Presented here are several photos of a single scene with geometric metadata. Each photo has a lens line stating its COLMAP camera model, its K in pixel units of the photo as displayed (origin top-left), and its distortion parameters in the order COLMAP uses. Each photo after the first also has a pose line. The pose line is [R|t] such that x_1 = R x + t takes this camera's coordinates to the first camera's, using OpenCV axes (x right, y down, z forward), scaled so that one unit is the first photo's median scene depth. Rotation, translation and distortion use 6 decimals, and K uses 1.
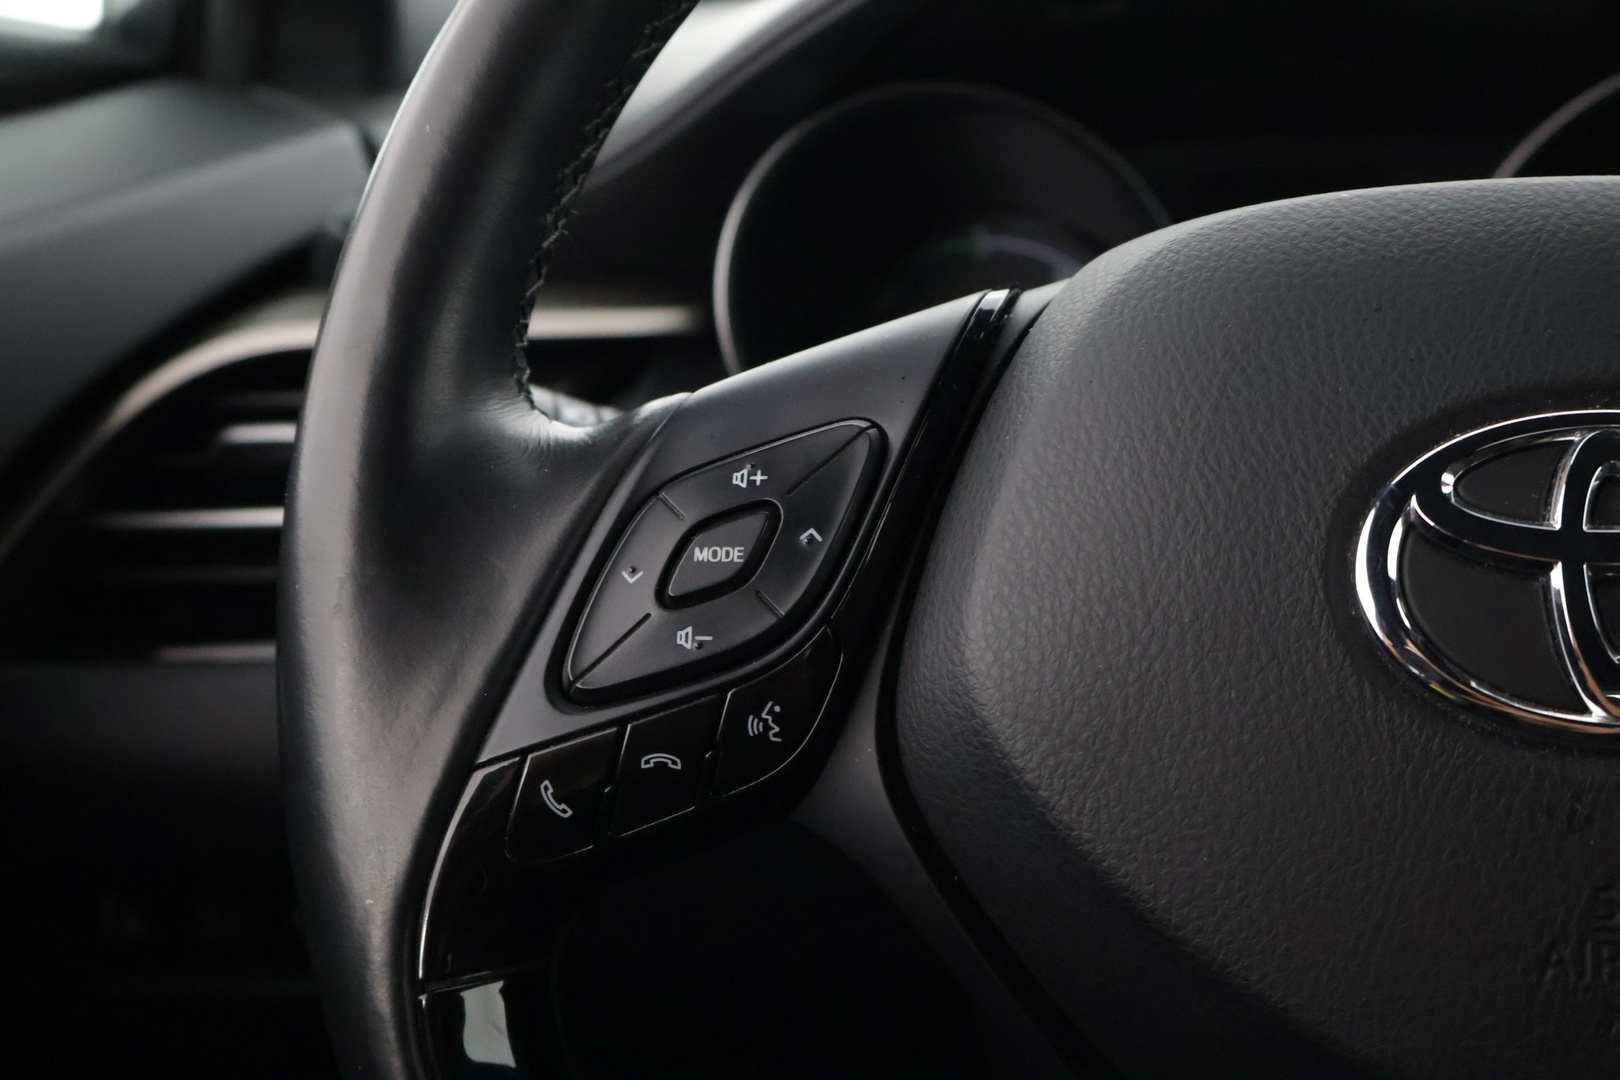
lens RADIAL K [[2216.1, 0, 798.7], [0, 2216.1, 540.7], [0, 0, 1]] dist [0.034992, 0.000000]
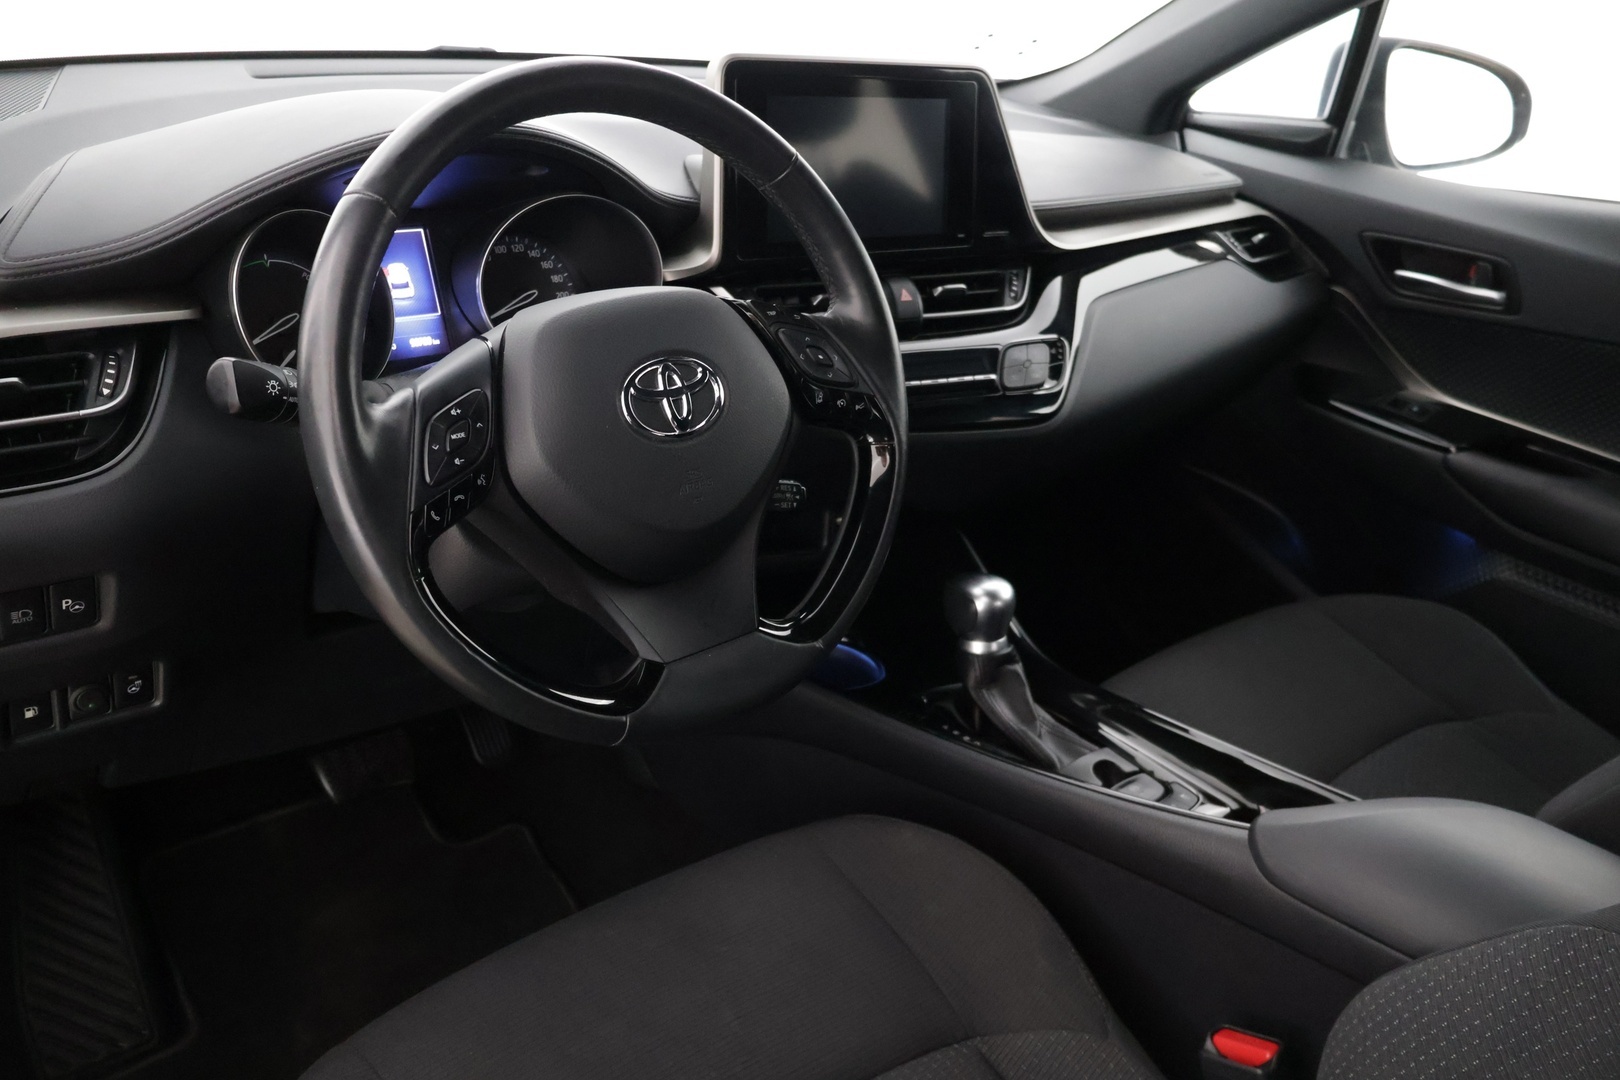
lens RADIAL K [[1329.6, 0, 804.6], [0, 1329.6, 531.4], [0, 0, 1]] dist [-0.006959, 0.003453]
pose [[0.647162, -0.253263, 0.719055, -1.198905], [0.107184, 0.964063, 0.243091, -0.291421], [-0.754780, -0.080248, 0.651051, -0.747287]]
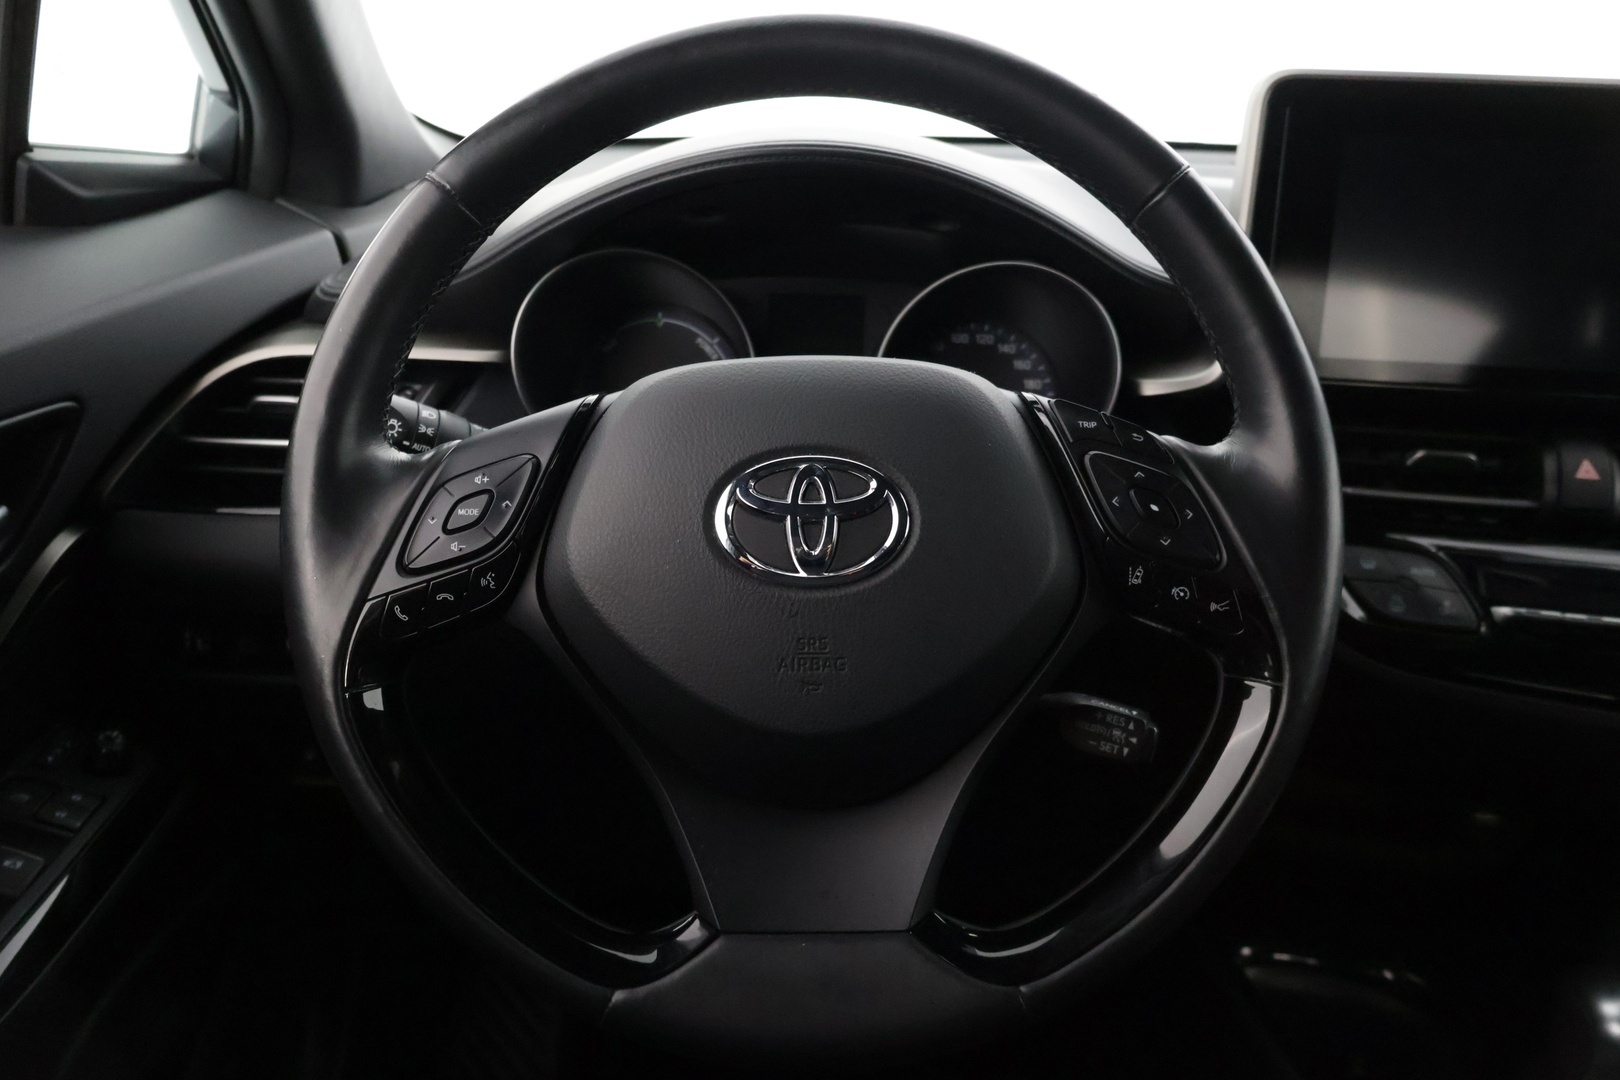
lens RADIAL K [[1329.6, 0, 819.3], [0, 1329.6, 533.1], [0, 0, 1]] dist [-0.006959, 0.003453]
pose [[0.989761, -0.014192, 0.142030, 0.137794], [0.003584, 0.997202, 0.074669, -0.078034], [-0.142693, -0.073396, 0.987042, -0.497638]]
